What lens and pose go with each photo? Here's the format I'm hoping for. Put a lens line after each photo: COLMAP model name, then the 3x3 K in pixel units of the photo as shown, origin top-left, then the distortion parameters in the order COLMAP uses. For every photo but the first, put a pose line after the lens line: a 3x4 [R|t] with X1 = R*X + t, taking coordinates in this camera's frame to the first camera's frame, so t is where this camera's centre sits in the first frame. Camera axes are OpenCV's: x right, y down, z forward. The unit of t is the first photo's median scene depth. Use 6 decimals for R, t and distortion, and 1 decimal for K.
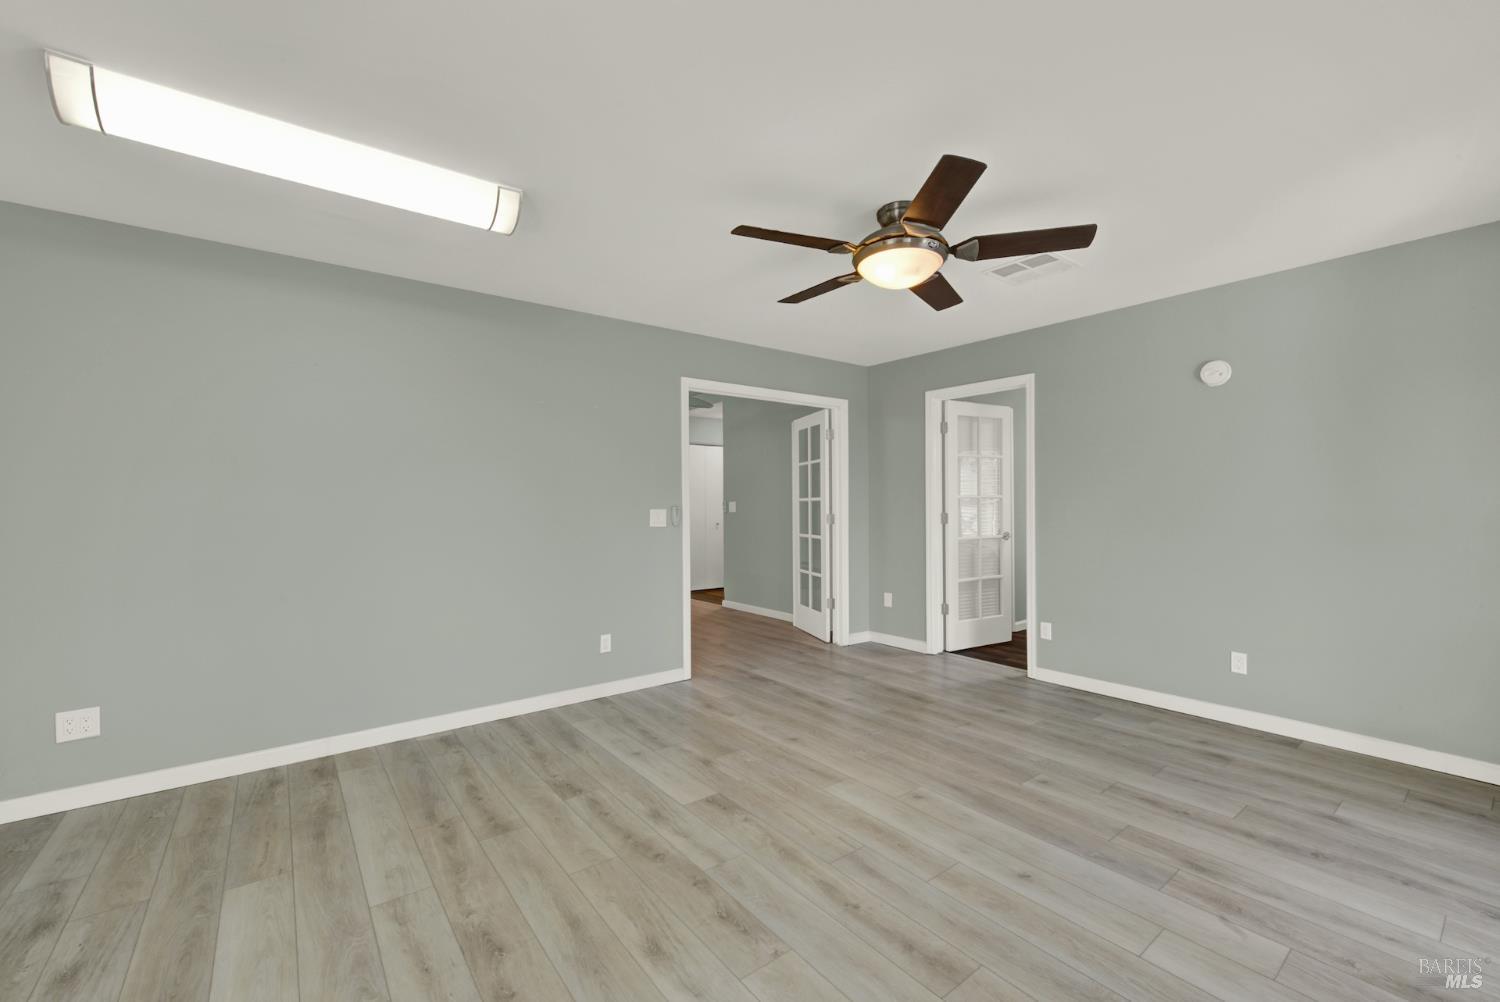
lens RADIAL K [[616.0, 0, 750.0], [0, 616.0, 501.0], [0, 0, 1]] dist [0.000894, -0.000462]
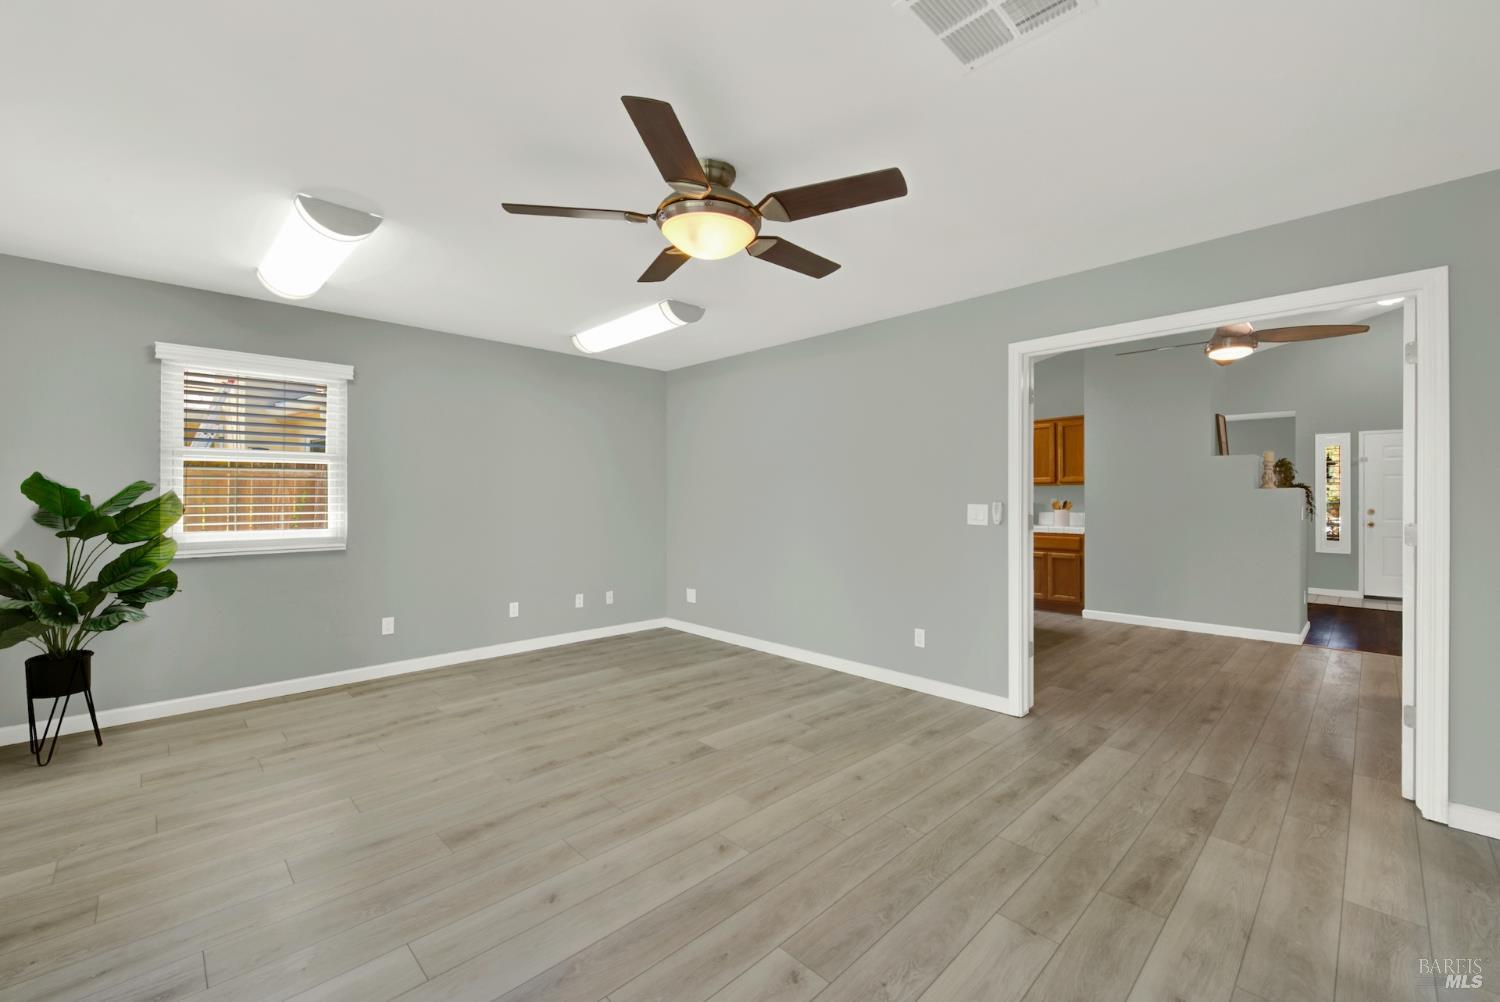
lens RADIAL K [[616.0, 0, 750.0], [0, 616.0, 501.0], [0, 0, 1]] dist [0.000894, -0.000462]
pose [[0.117459, 0.013644, -0.992984, 0.935540], [-0.002695, 0.999906, 0.013420, -0.003930], [0.993074, 0.001099, 0.117485, 0.793943]]
